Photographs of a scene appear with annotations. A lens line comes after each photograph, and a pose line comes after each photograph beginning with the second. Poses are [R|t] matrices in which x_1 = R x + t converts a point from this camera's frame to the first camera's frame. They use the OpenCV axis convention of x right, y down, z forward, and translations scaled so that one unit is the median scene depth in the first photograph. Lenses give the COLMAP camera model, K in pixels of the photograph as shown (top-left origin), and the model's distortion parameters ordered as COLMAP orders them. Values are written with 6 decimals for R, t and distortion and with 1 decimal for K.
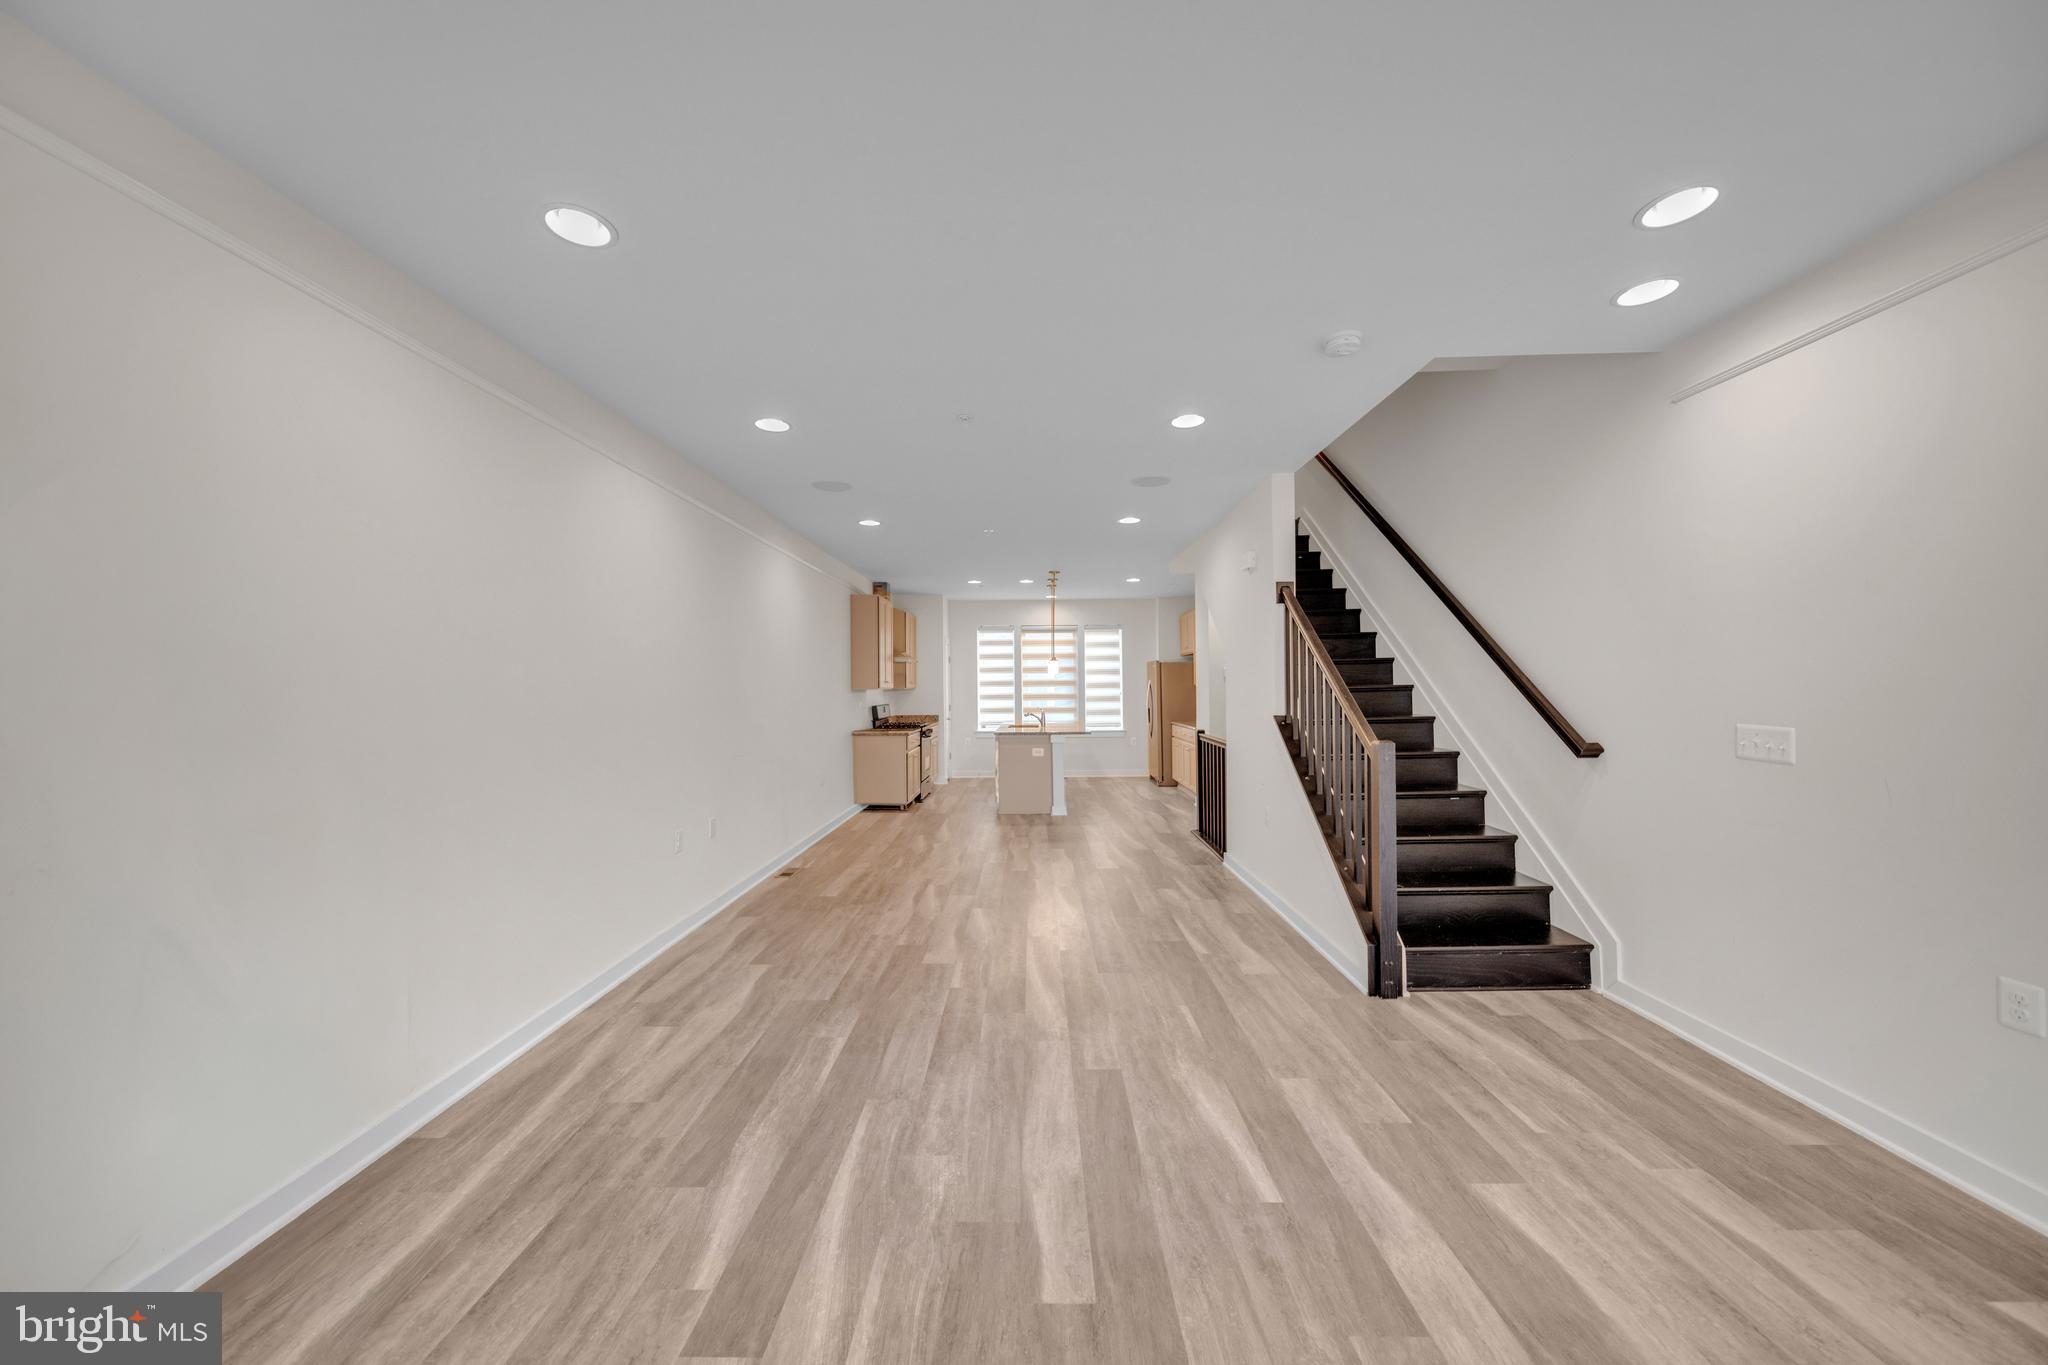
lens RADIAL K [[746.6, 0, 1021.1], [0, 746.6, 683.9], [0, 0, 1]] dist [0.000026, 0.000043]
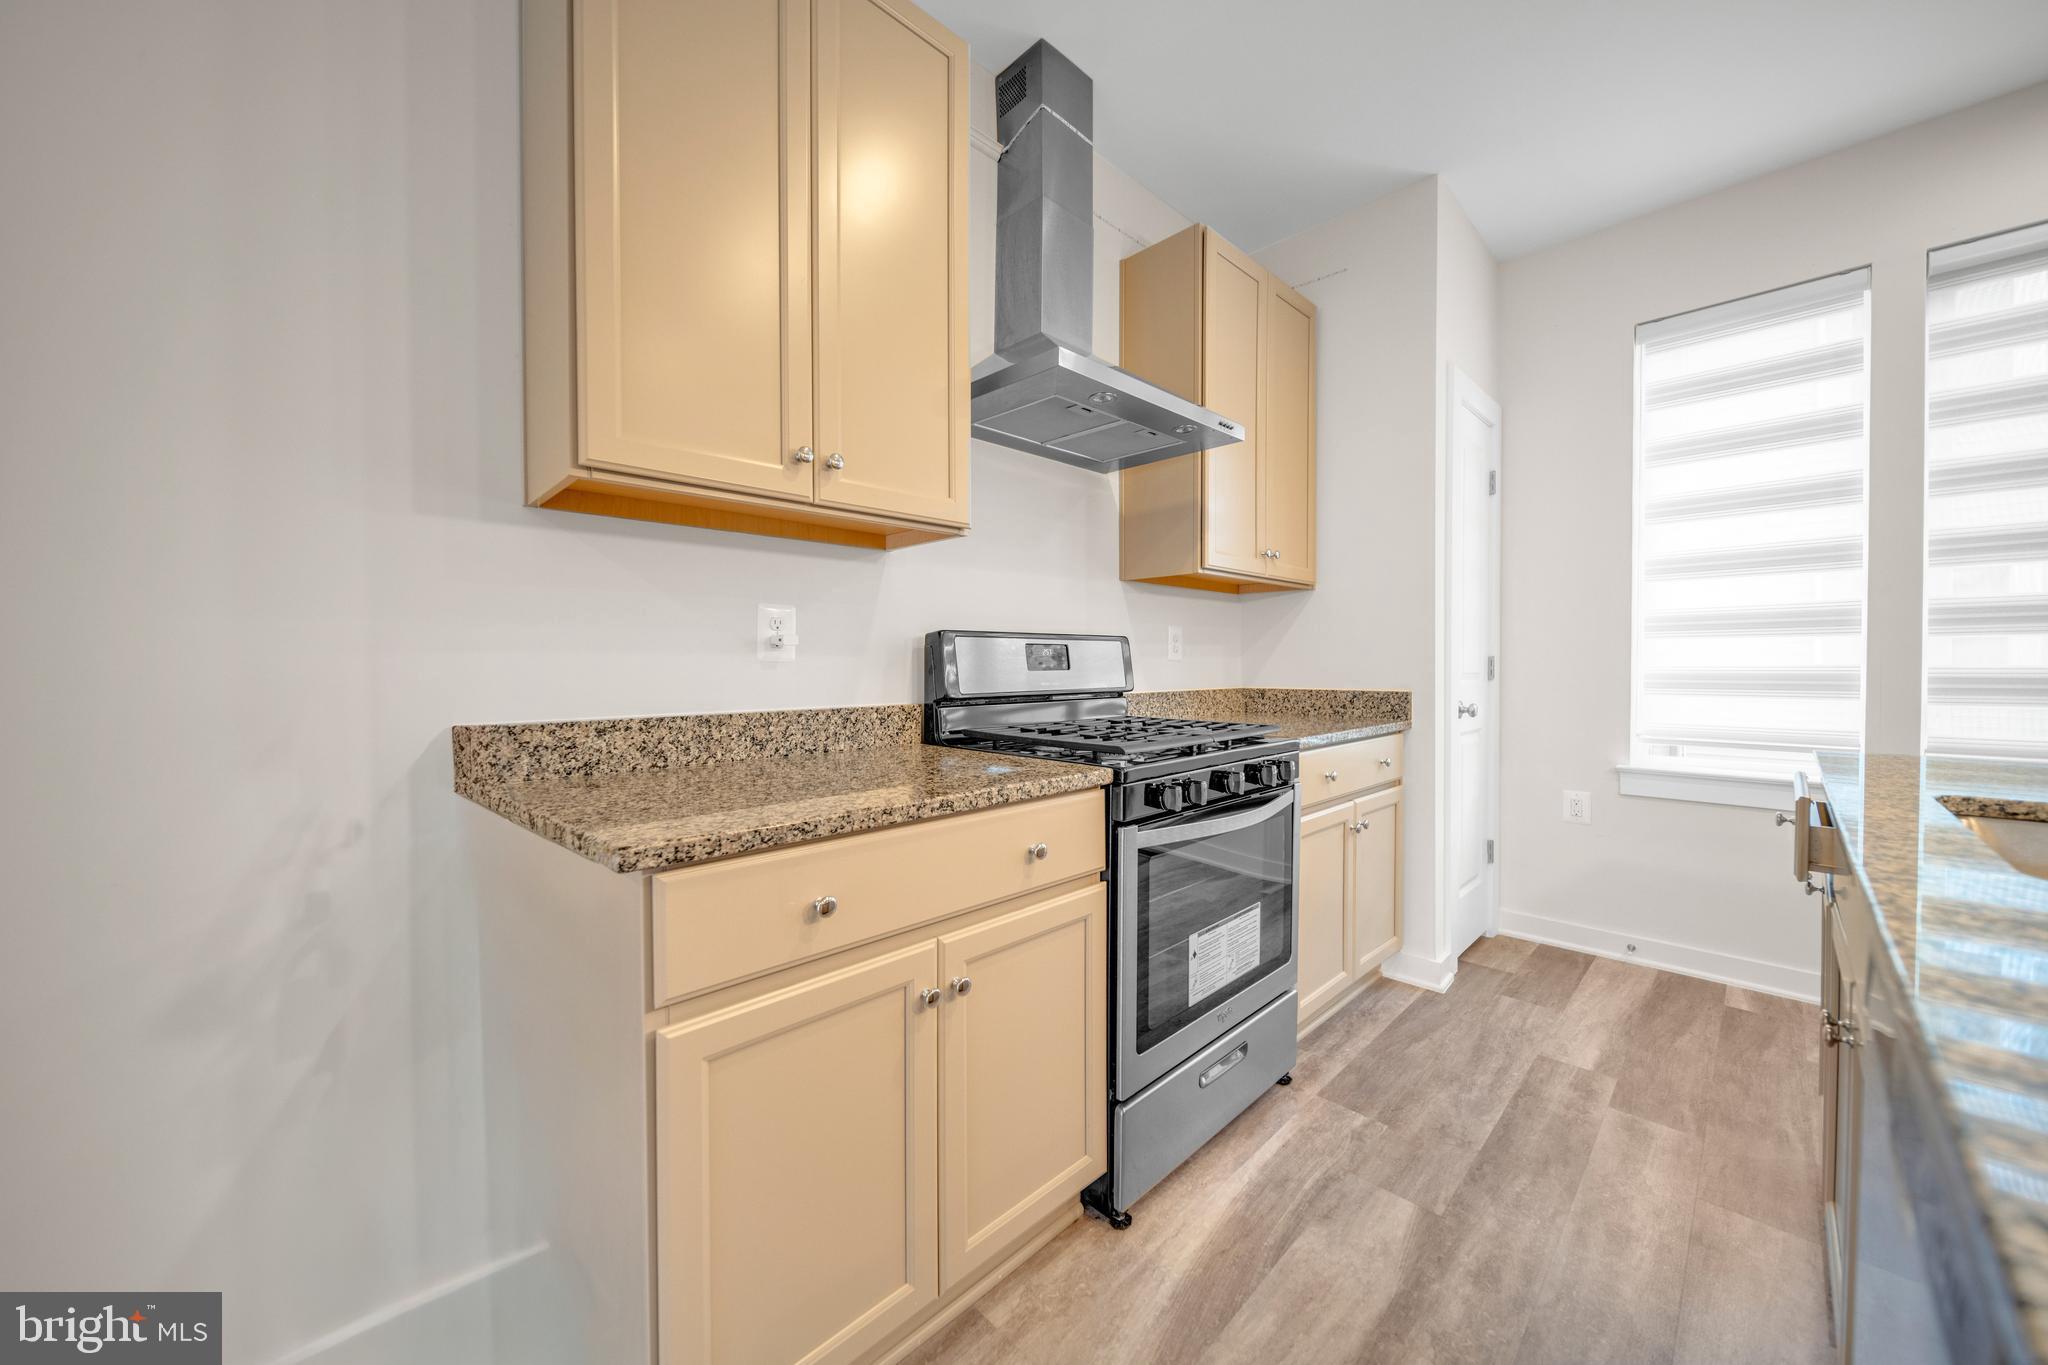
lens RADIAL K [[746.6, 0, 1031.4], [0, 746.6, 676.0], [0, 0, 1]] dist [0.000026, 0.000043]
pose [[0.718510, 0.016030, -0.695331, -0.088197], [-0.002200, 0.999782, 0.020776, 0.085331], [0.695513, -0.013398, 0.718389, 2.013399]]
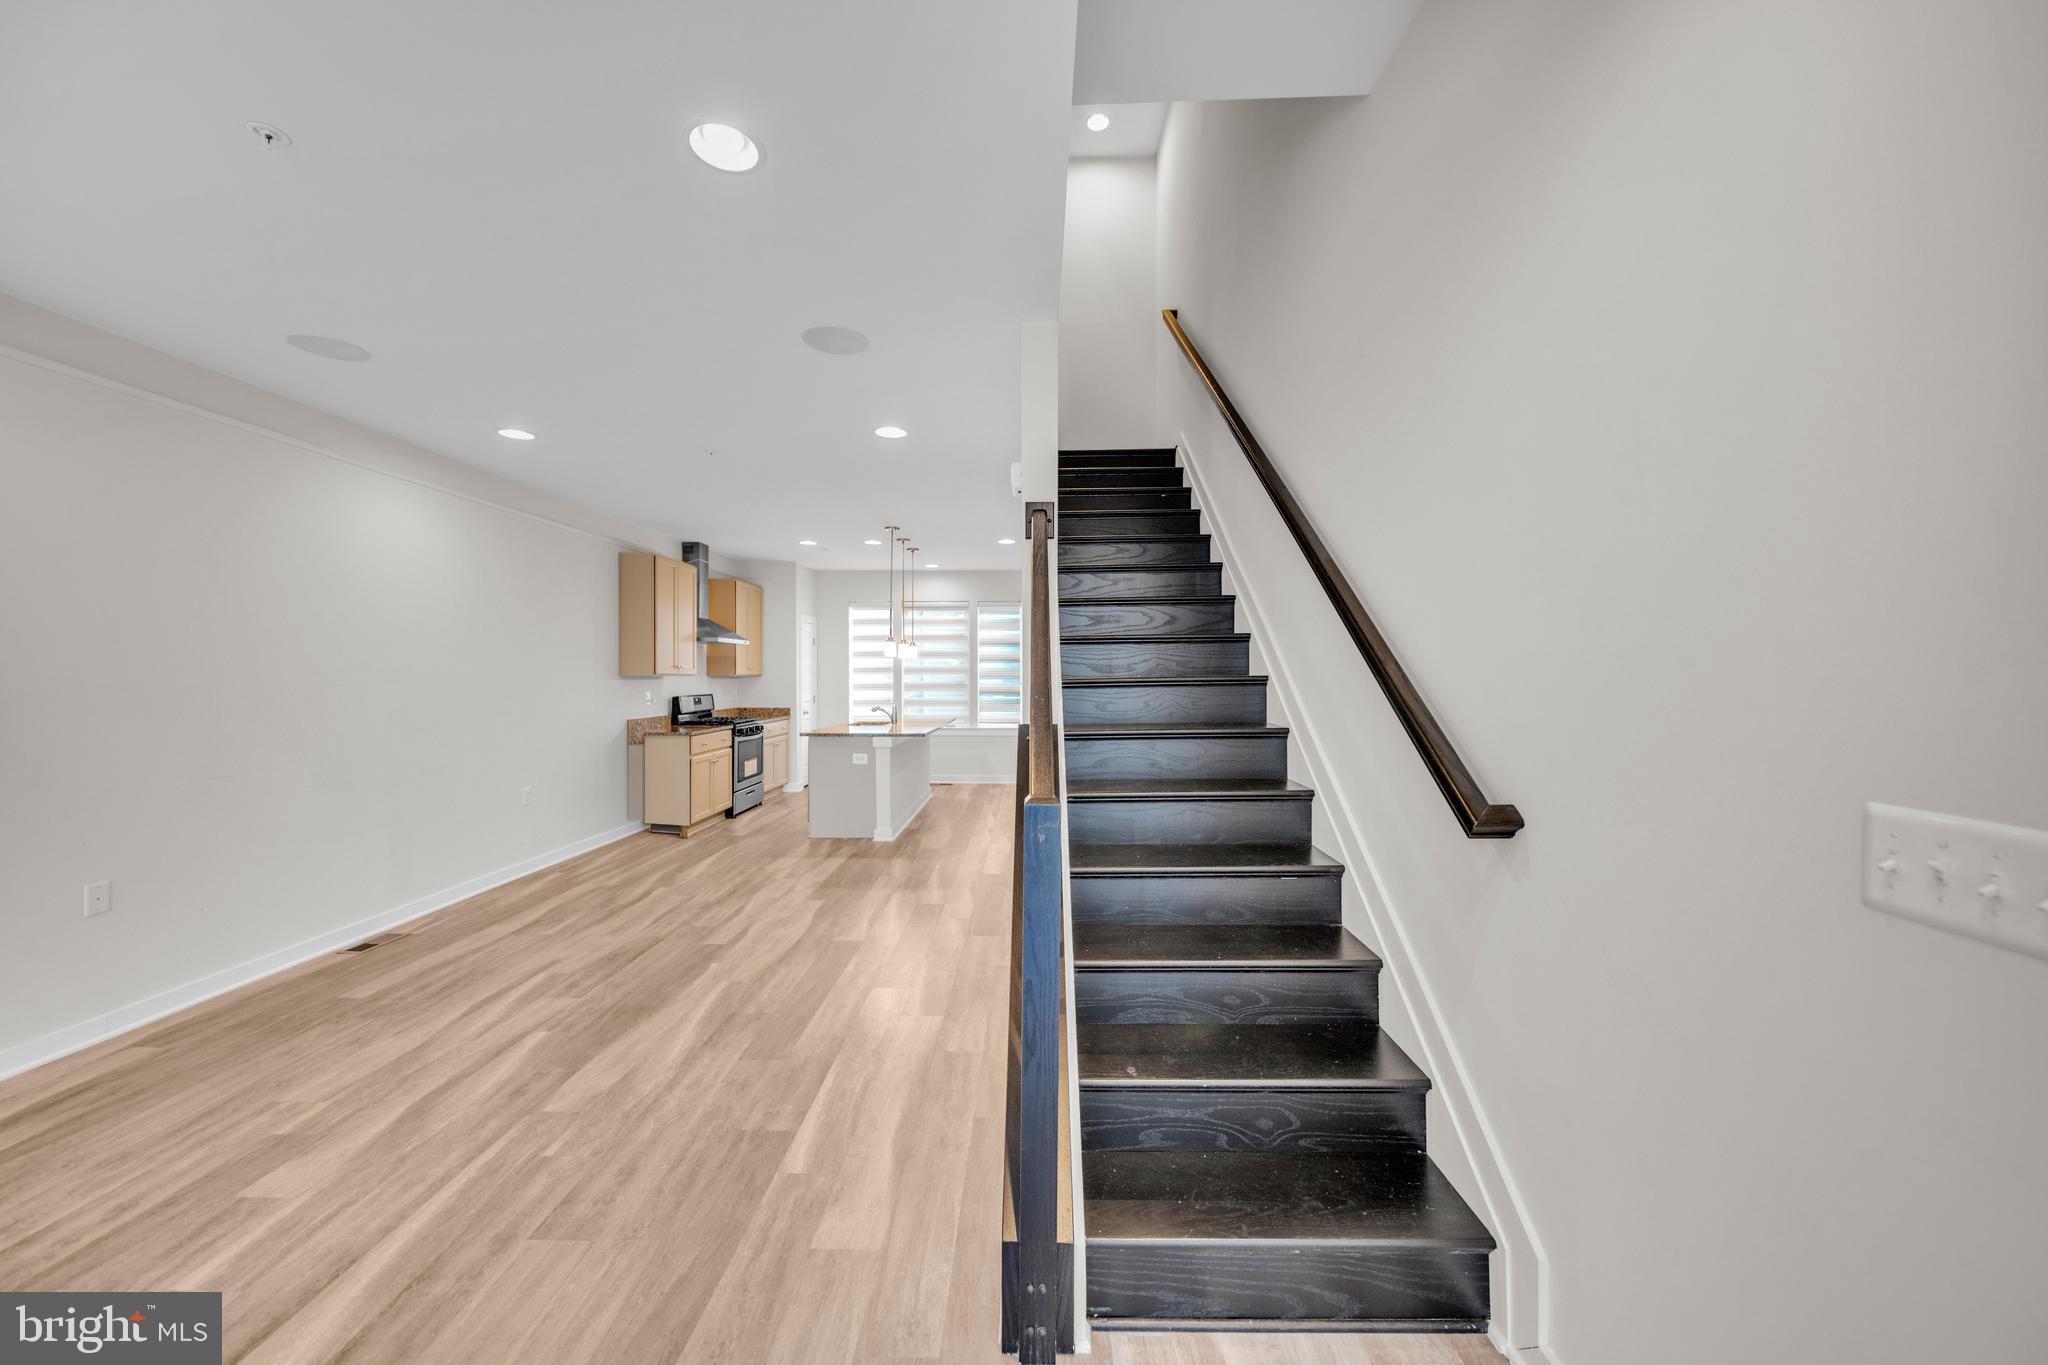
lens RADIAL K [[746.6, 0, 1031.1], [0, 746.6, 684.7], [0, 0, 1]] dist [0.000026, 0.000043]
pose [[0.999940, 0.010740, -0.002228, 0.421322], [-0.010704, 0.999821, 0.015581, 0.000726], [0.002394, -0.015557, 0.999876, 0.479077]]
